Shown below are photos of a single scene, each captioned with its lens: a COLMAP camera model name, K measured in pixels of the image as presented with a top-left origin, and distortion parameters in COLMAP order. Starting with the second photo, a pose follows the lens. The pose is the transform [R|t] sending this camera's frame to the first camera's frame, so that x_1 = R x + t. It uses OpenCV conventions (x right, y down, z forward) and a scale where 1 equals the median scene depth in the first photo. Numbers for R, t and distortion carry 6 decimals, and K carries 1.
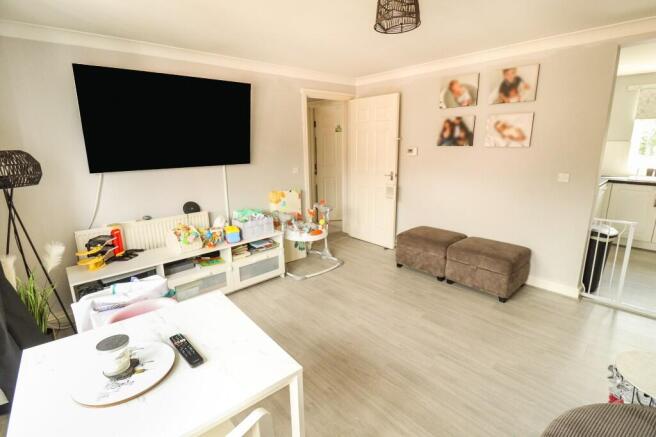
lens RADIAL K [[307.3, 0, 331.5], [0, 307.3, 211.7], [0, 0, 1]] dist [0.000174, -0.012278]
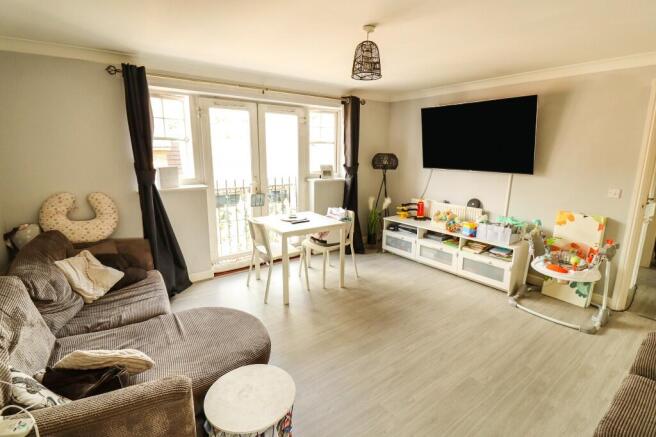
lens RADIAL K [[307.3, 0, 331.5], [0, 307.3, 211.7], [0, 0, 1]] dist [0.000174, -0.012278]
pose [[-0.076287, 0.208300, -0.975085, 0.970157], [-0.231307, 0.947560, 0.220517, -0.144662], [0.969885, 0.242367, -0.024105, 0.556103]]
